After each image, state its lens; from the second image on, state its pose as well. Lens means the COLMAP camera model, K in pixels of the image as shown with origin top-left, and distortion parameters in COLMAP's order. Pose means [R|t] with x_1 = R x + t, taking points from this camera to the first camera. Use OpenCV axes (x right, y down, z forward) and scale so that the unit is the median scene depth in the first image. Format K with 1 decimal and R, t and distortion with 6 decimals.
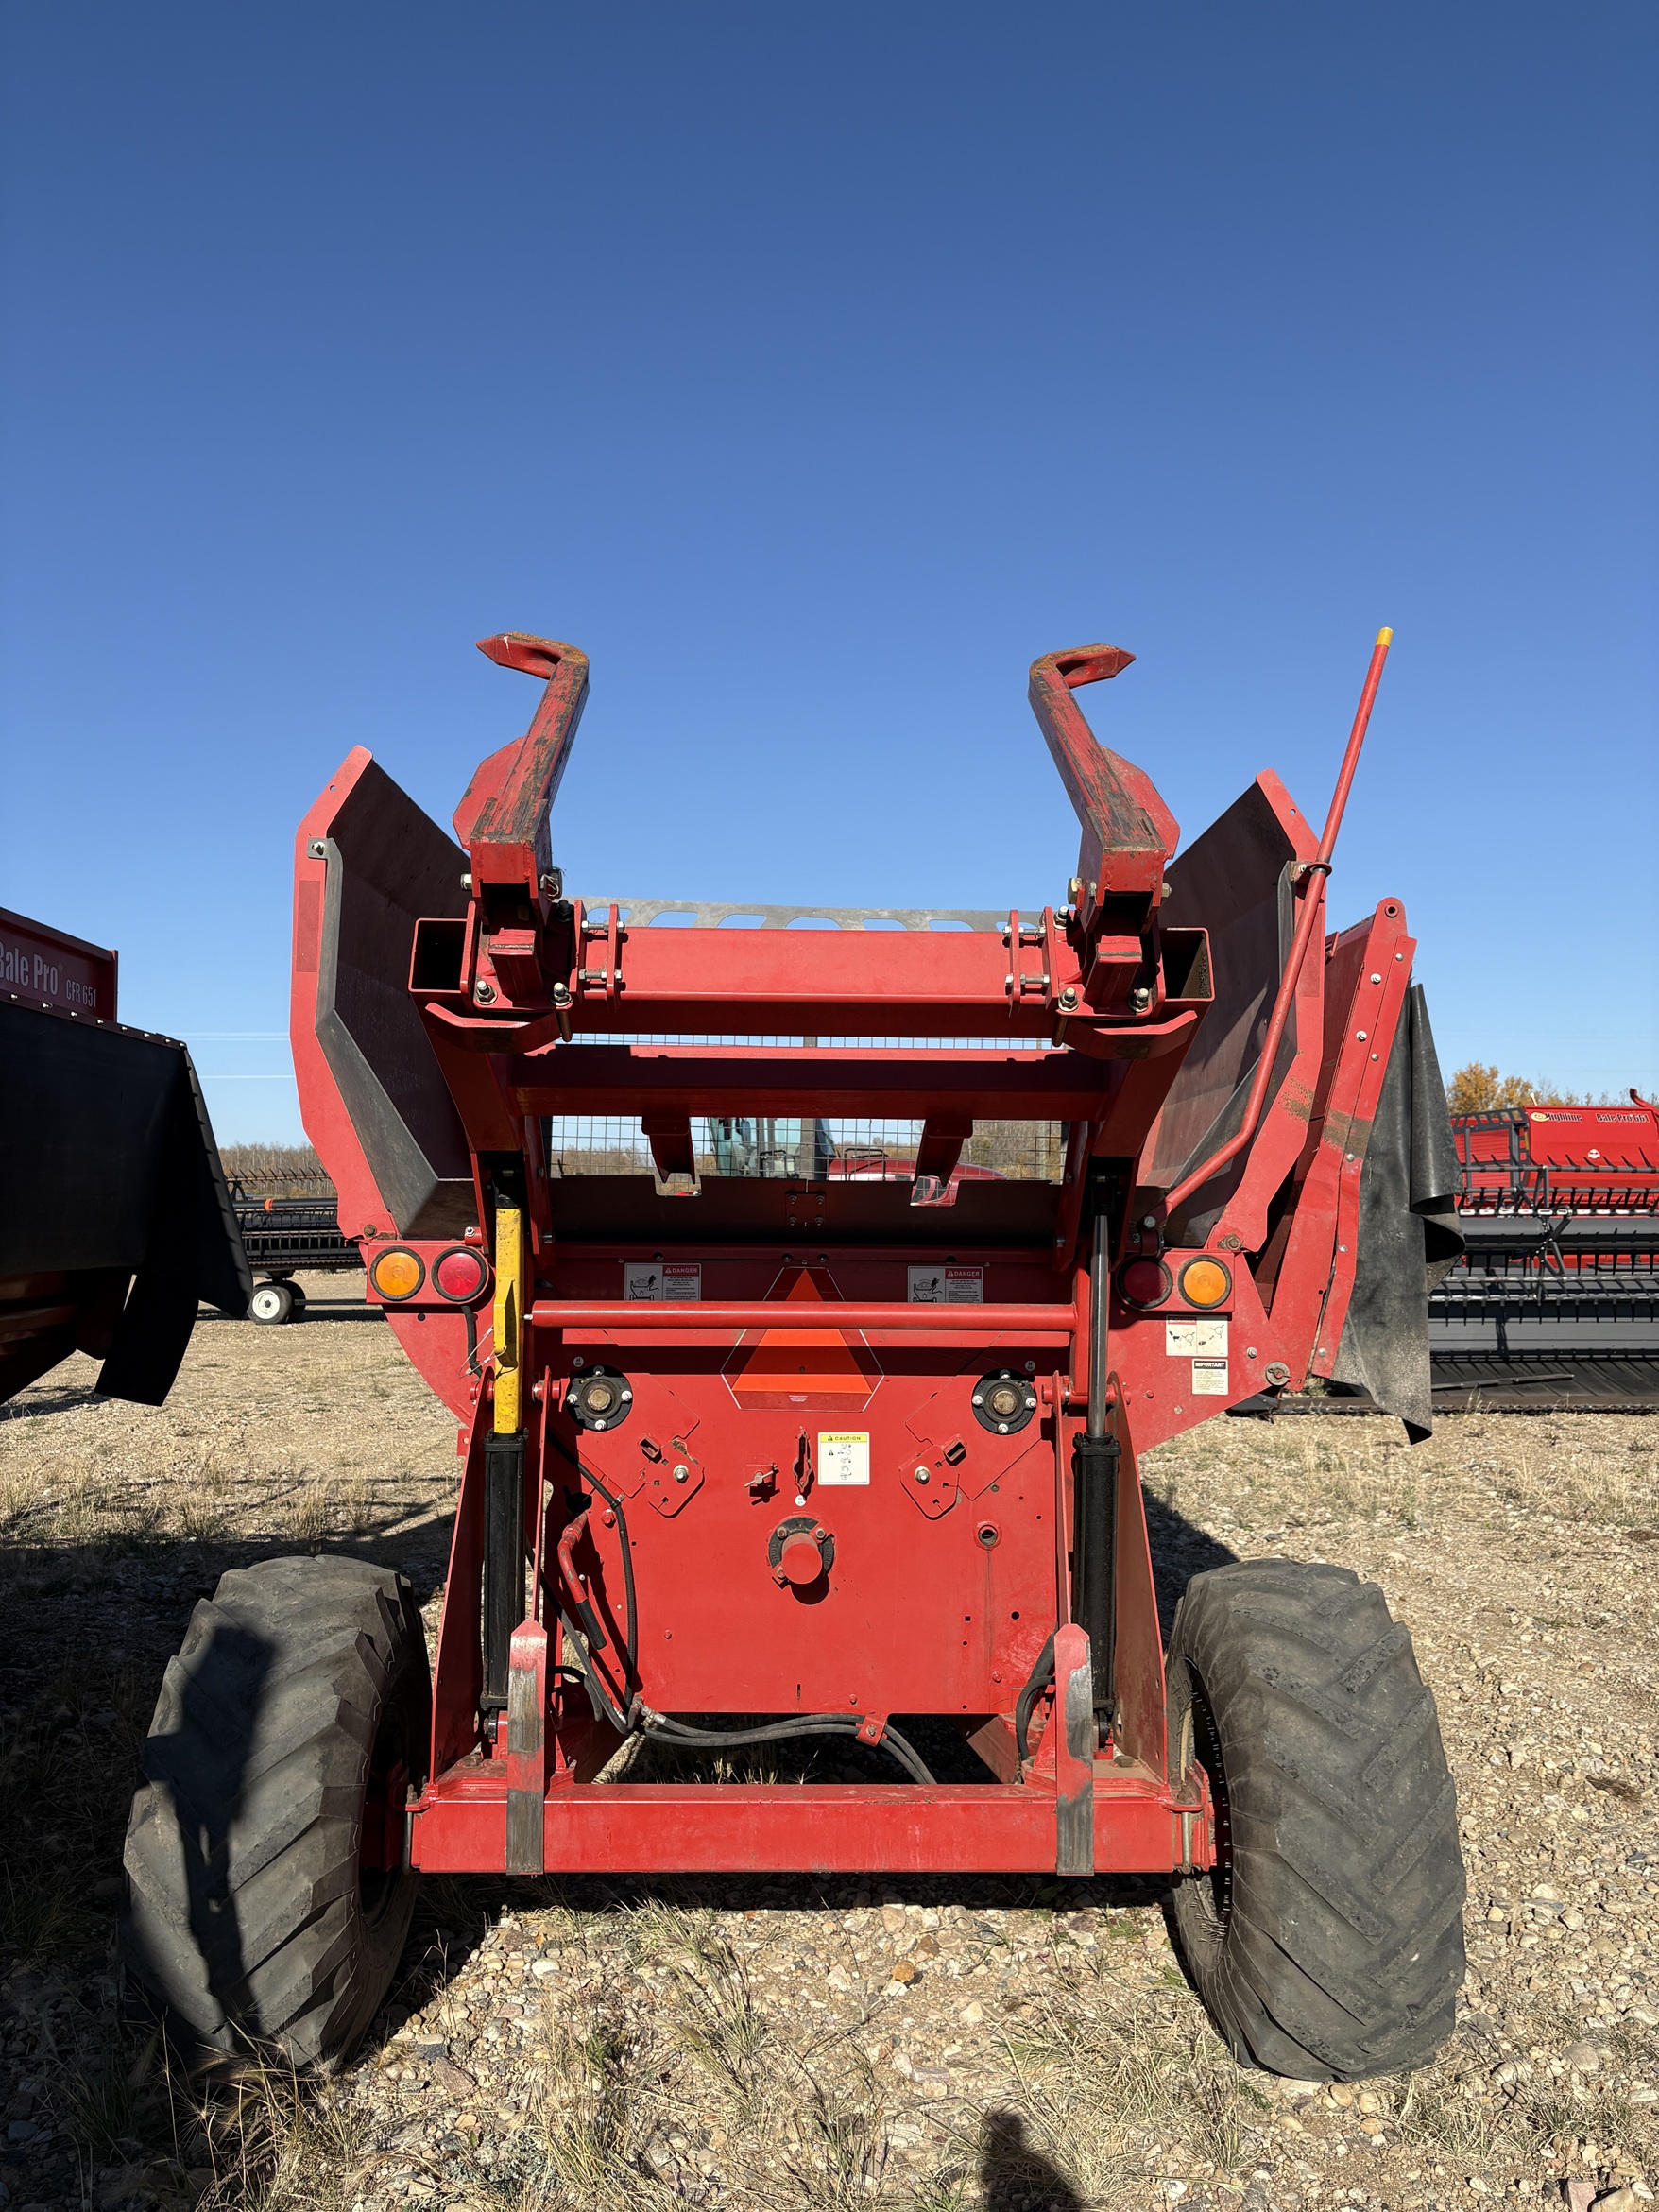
lens RADIAL K [[1697.5, 0, 829.5], [0, 1697.5, 1120.1], [0, 0, 1]] dist [0.076213, -0.004477]
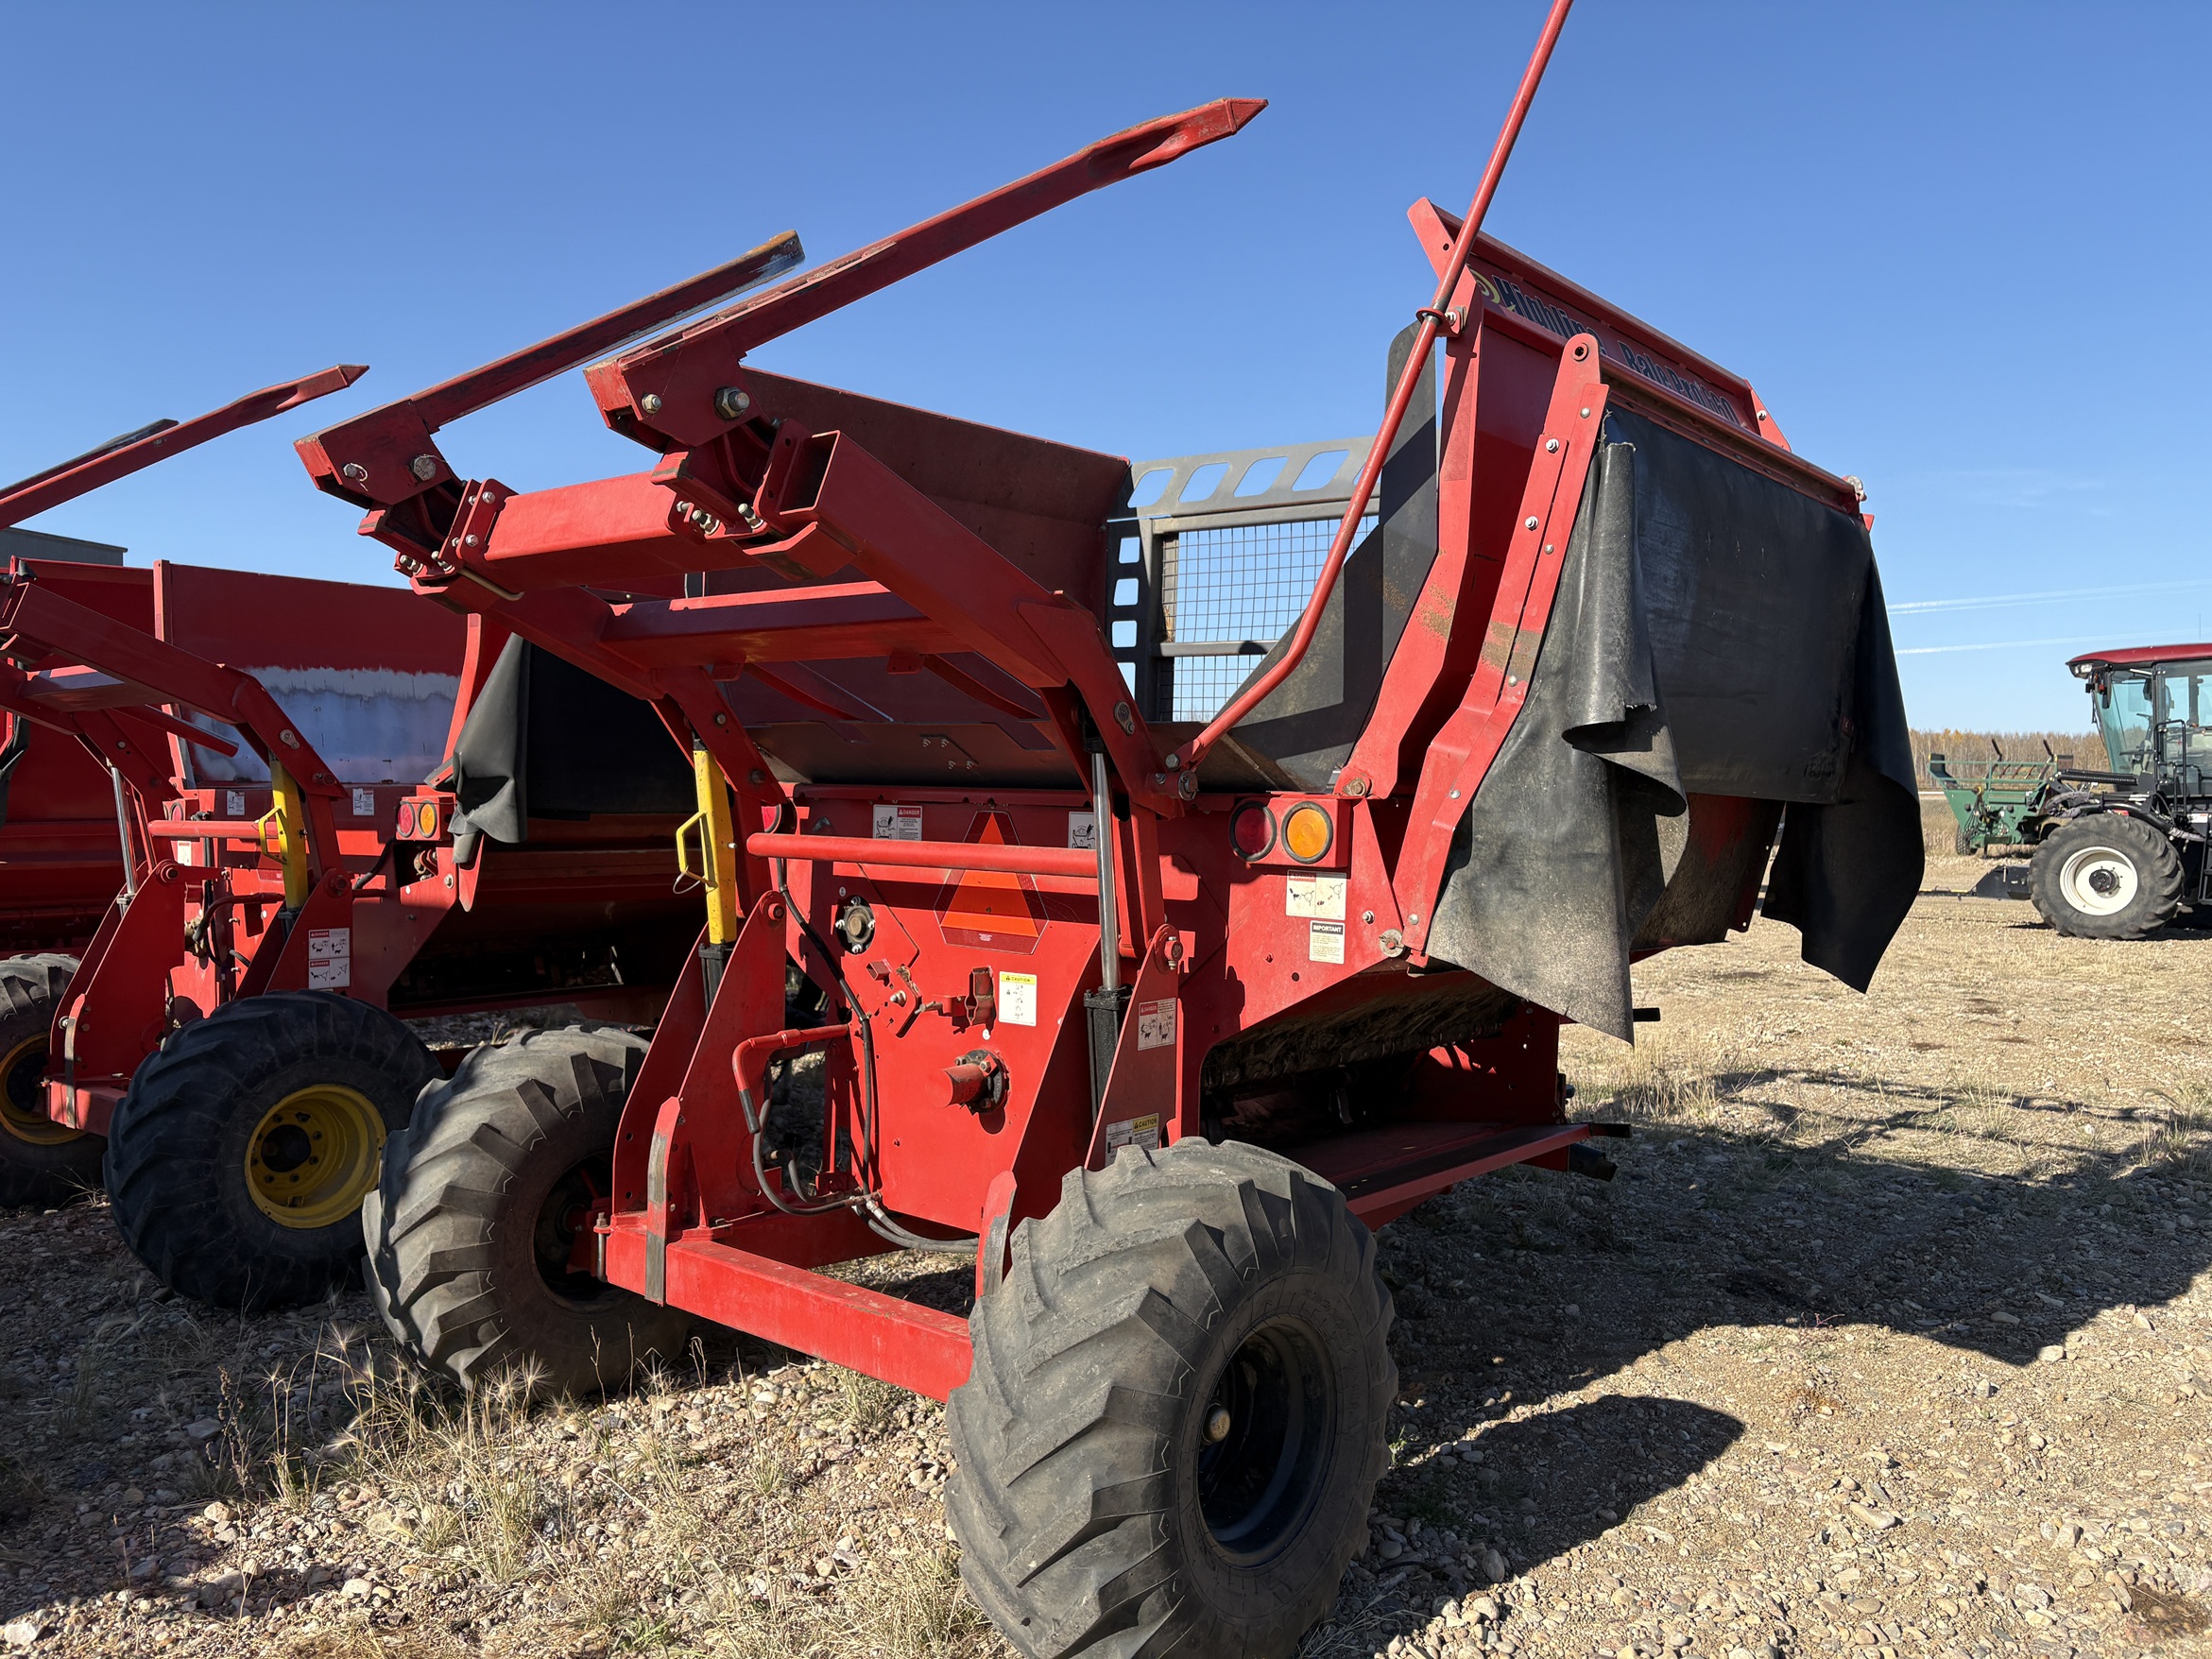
lens RADIAL K [[1647.4, 0, 1106.0], [0, 1647.4, 829.5], [0, 0, 1]] dist [0.127714, -0.120312]
pose [[0.745016, 0.020128, -0.666743, 0.700379], [0.026446, 0.997868, 0.059674, 0.040596], [0.666522, -0.062091, 0.742895, 0.307903]]
